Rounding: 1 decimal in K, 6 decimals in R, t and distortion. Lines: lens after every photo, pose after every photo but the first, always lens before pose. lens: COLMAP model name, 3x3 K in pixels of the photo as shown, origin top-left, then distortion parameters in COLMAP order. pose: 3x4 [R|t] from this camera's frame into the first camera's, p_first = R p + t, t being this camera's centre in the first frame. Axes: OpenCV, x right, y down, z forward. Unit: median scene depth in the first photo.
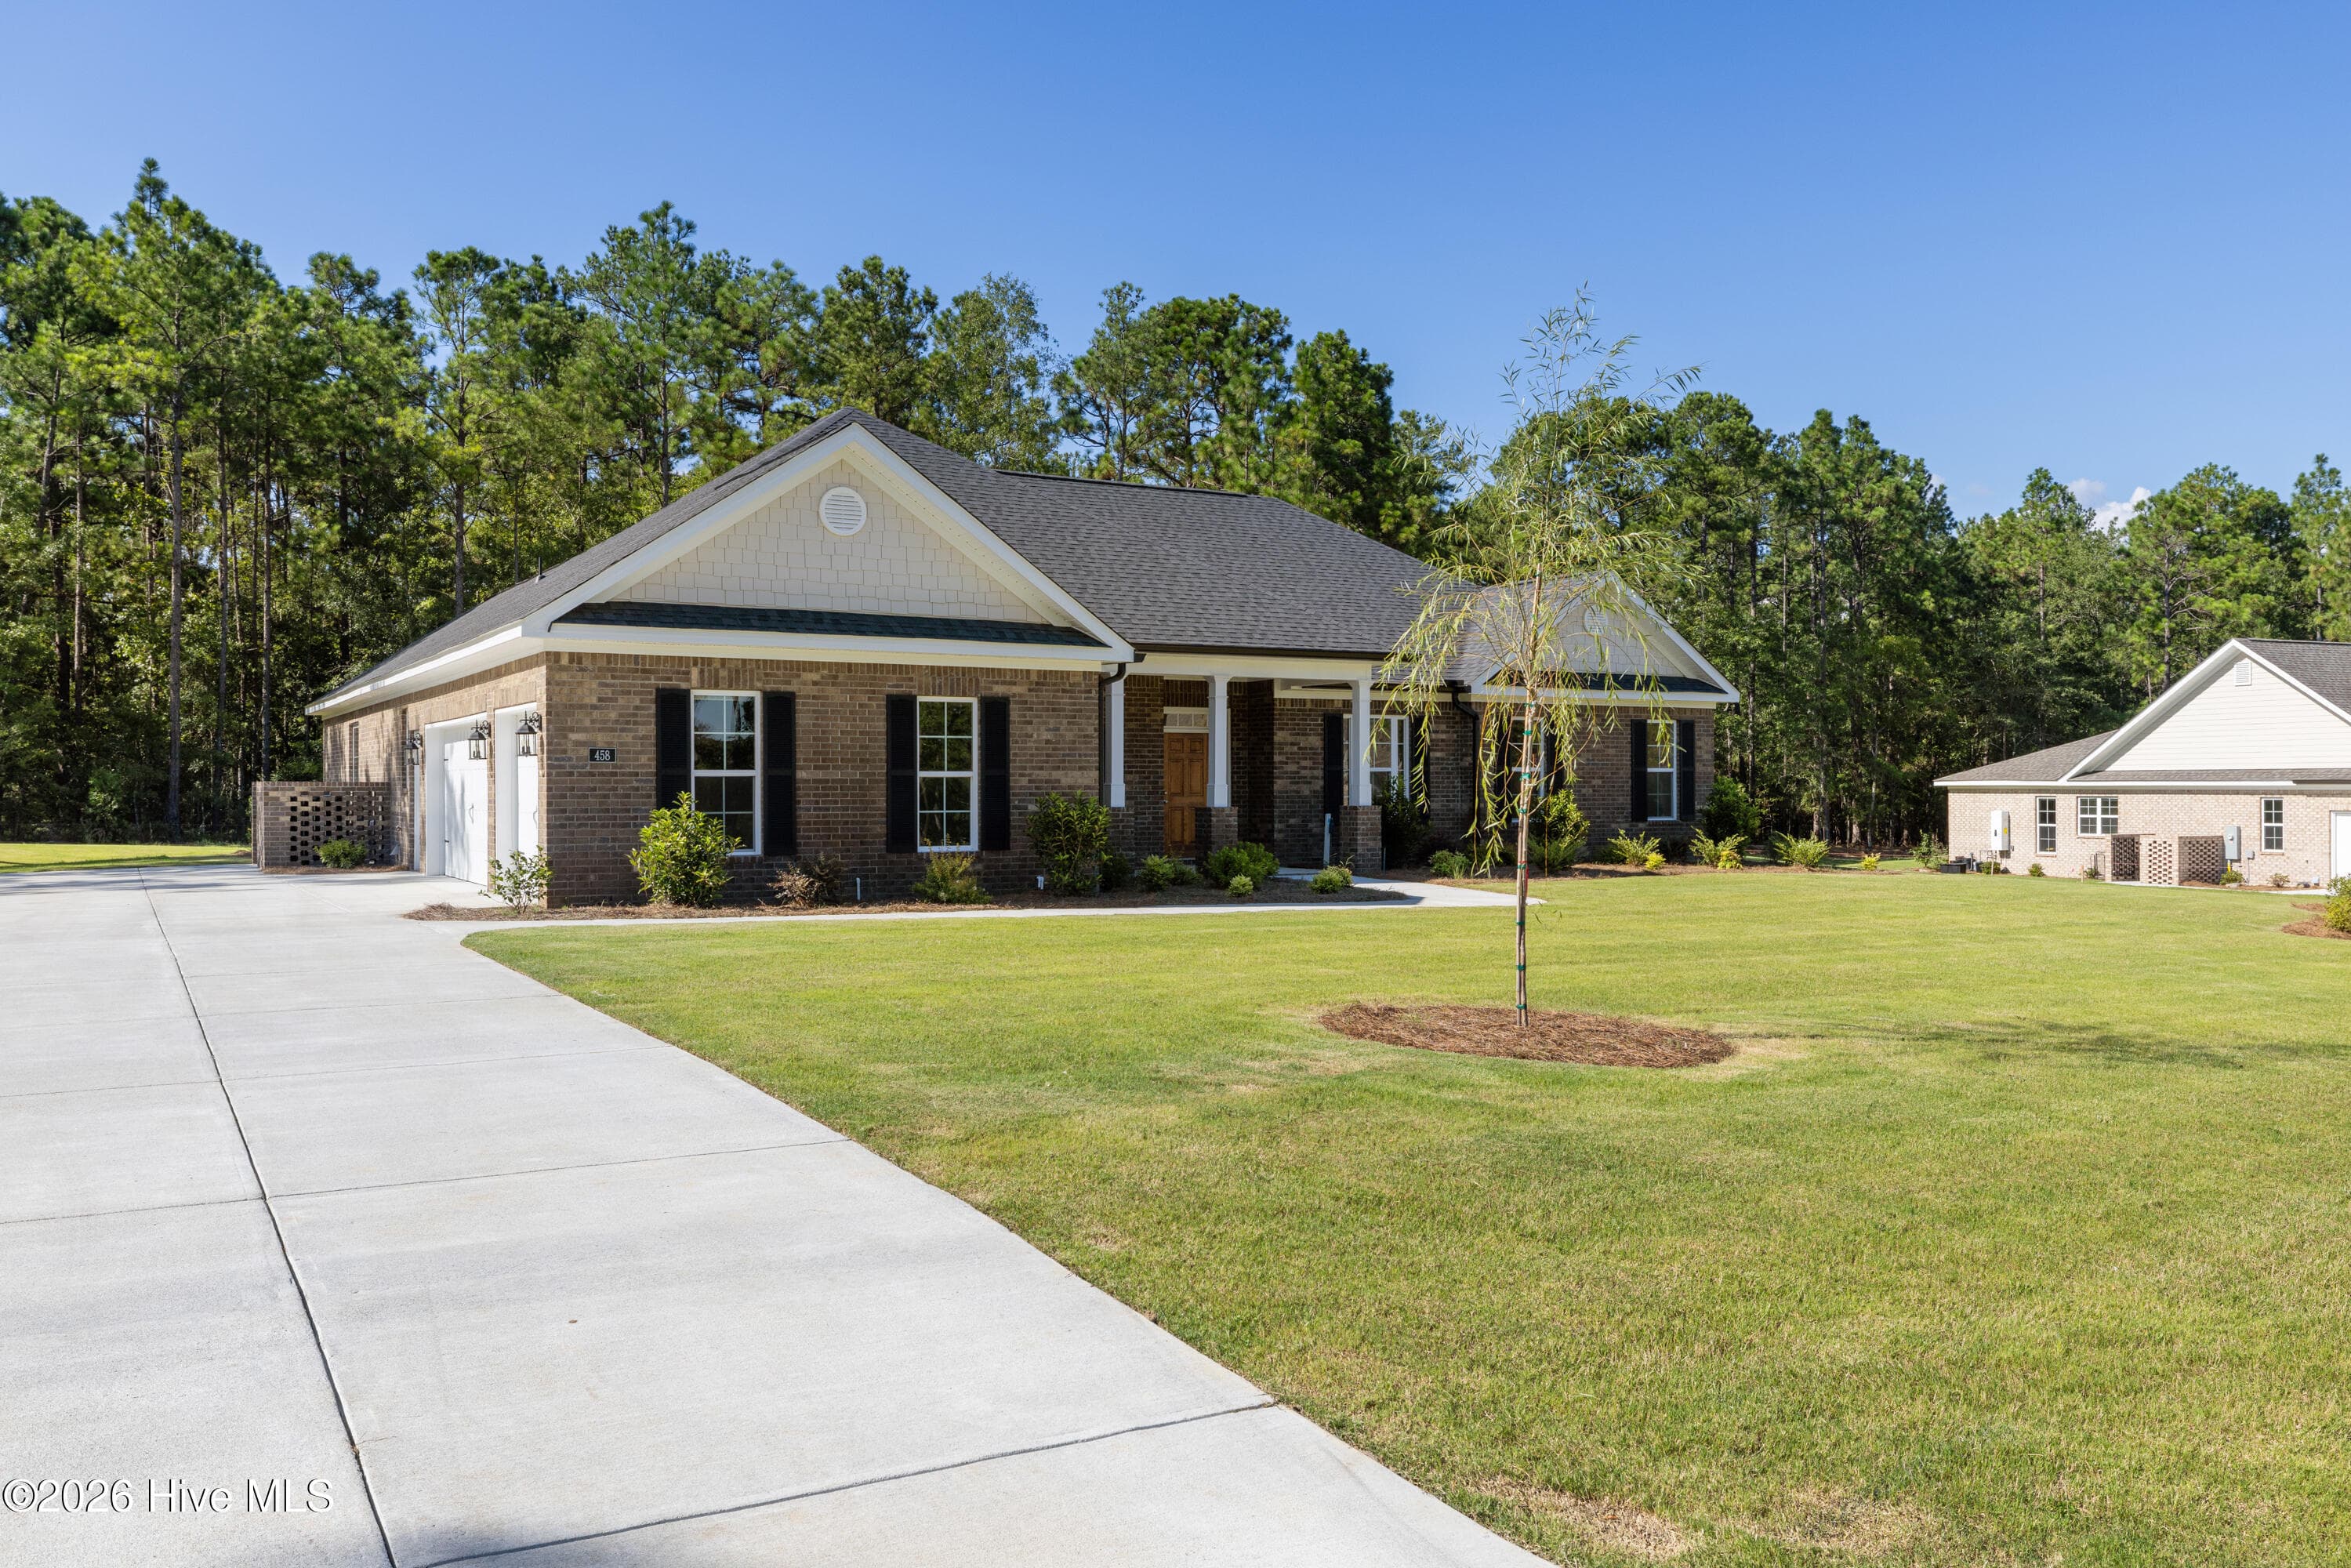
lens RADIAL K [[1835.2, 0, 1189.0], [0, 1835.2, 778.6], [0, 0, 1]] dist [-0.003367, -0.008749]
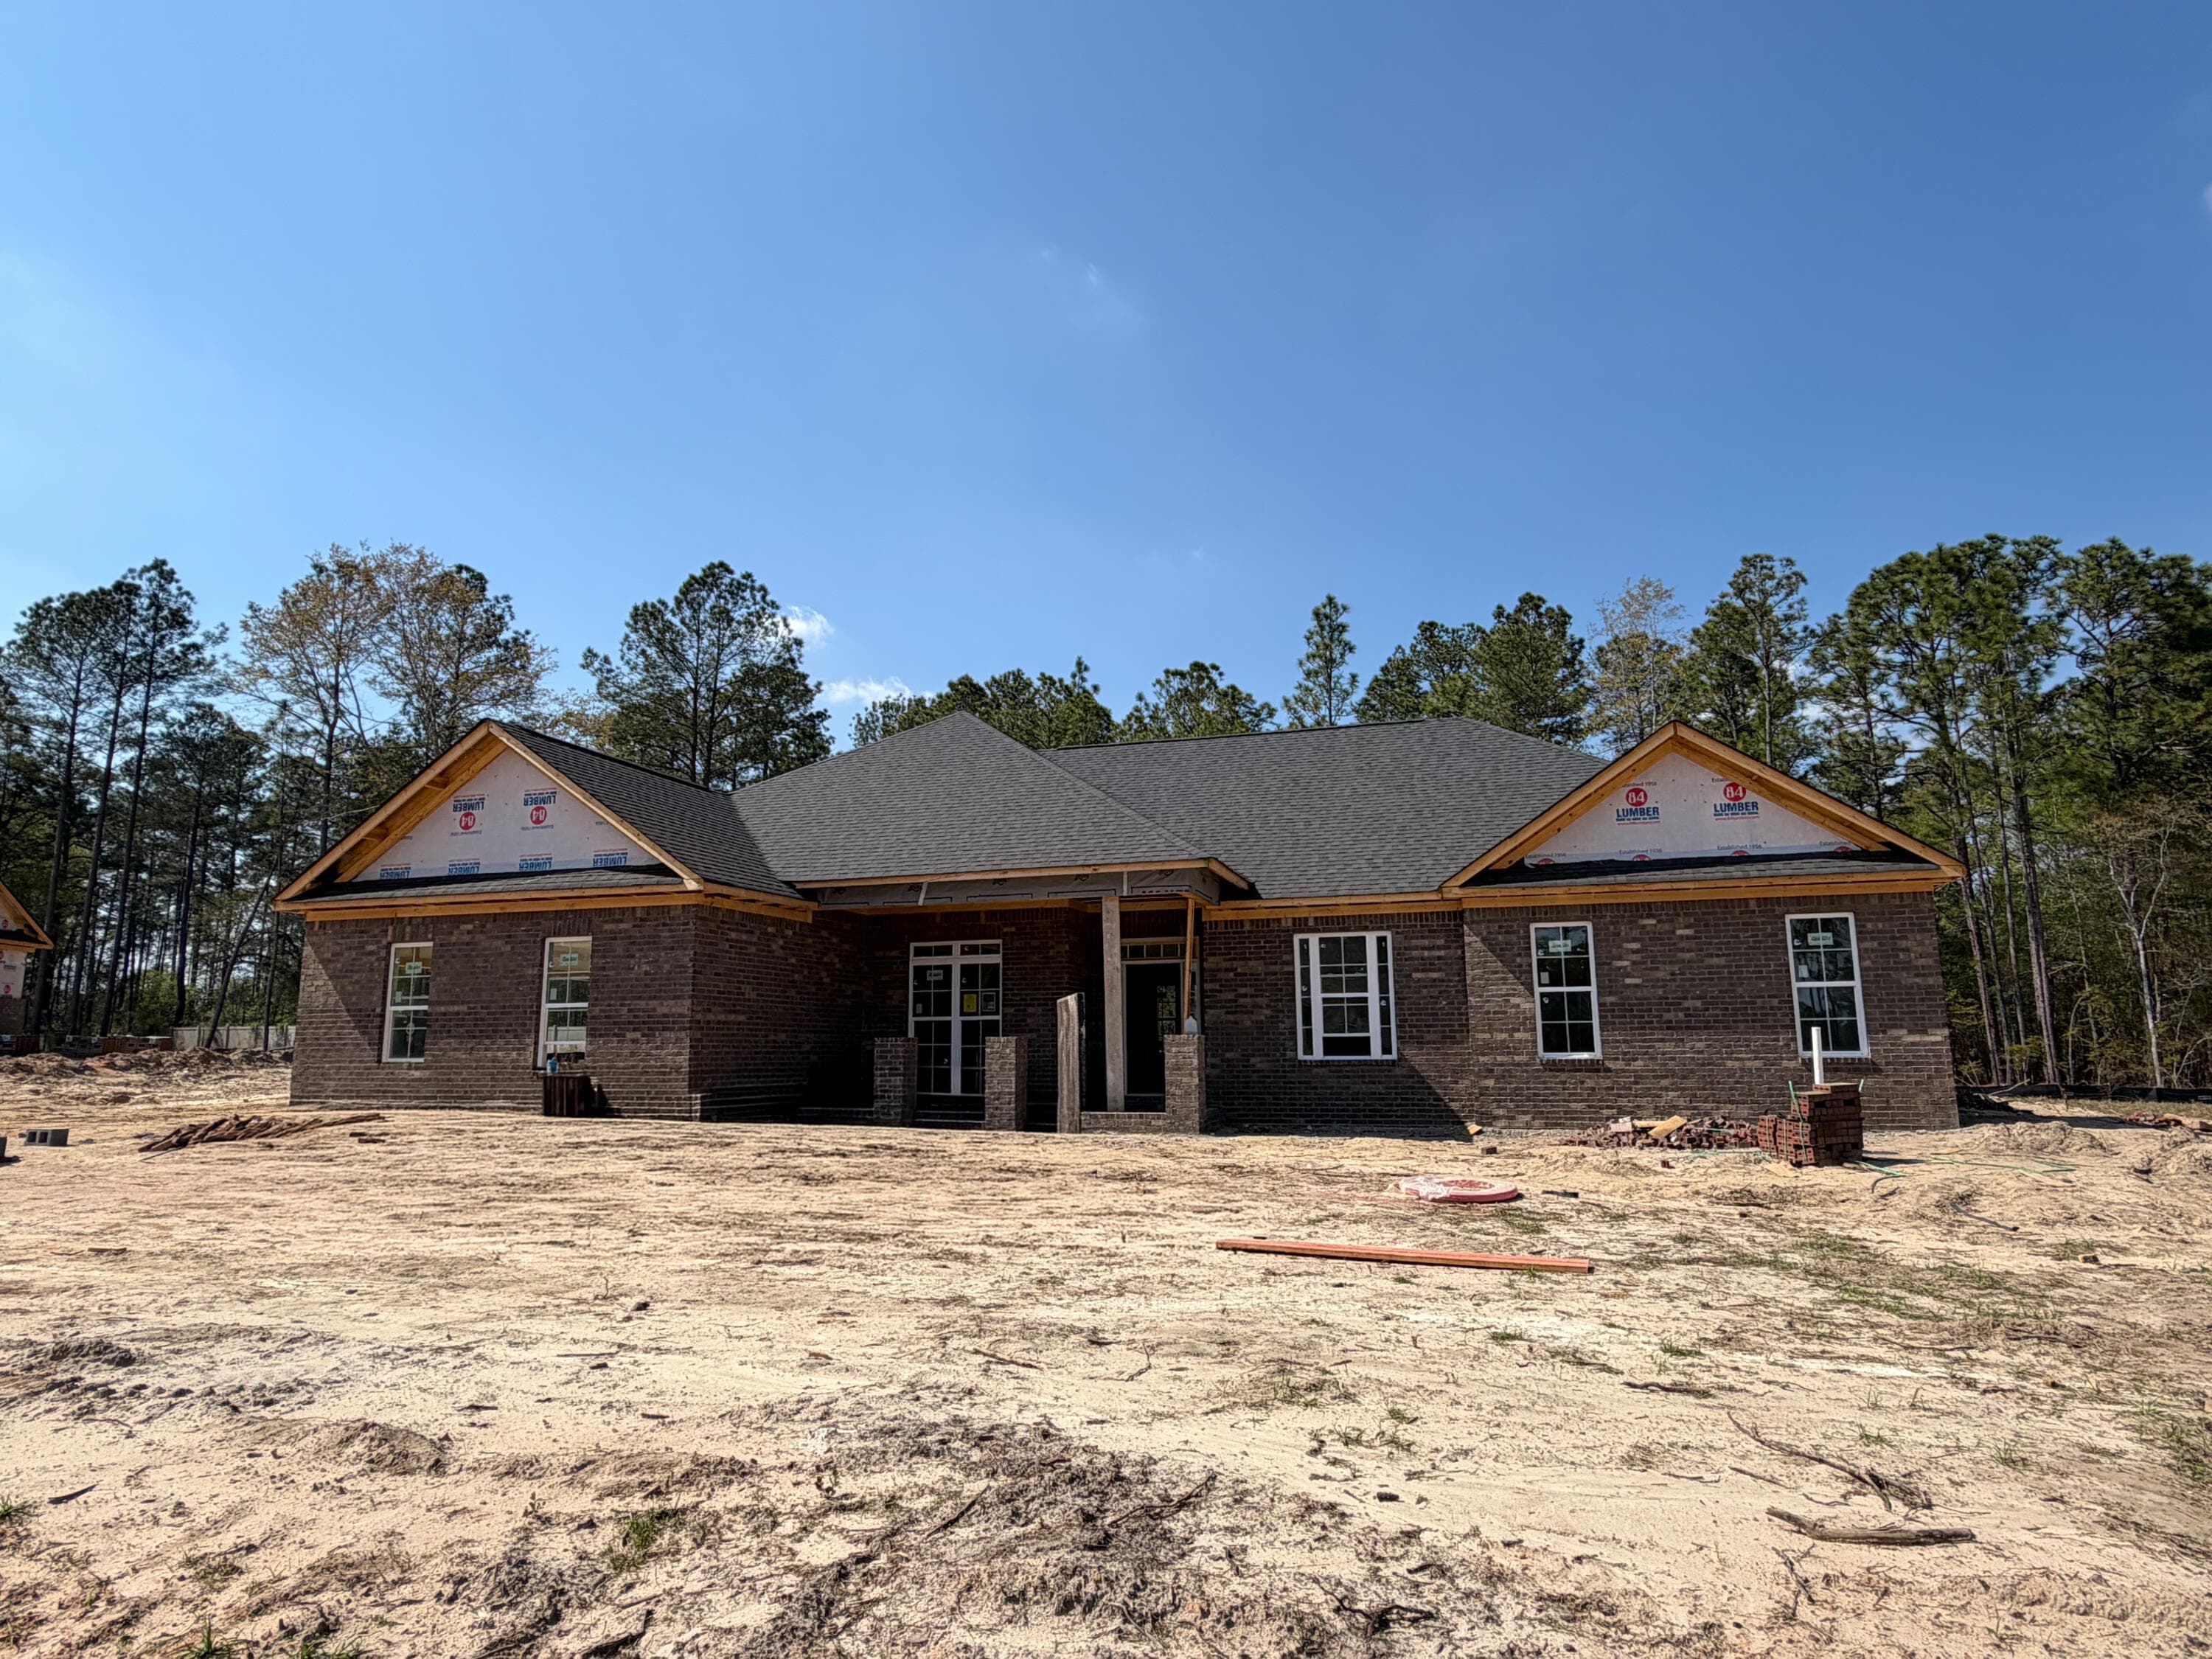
lens RADIAL K [[1256.2, 0, 1118.9], [0, 1256.2, 865.6], [0, 0, 1]] dist [0.032440, -0.042089]
pose [[0.674522, -0.108579, -0.730226, 0.298211], [0.009719, 0.990346, -0.138280, 0.009943], [0.738191, 0.086176, 0.669065, 0.325369]]
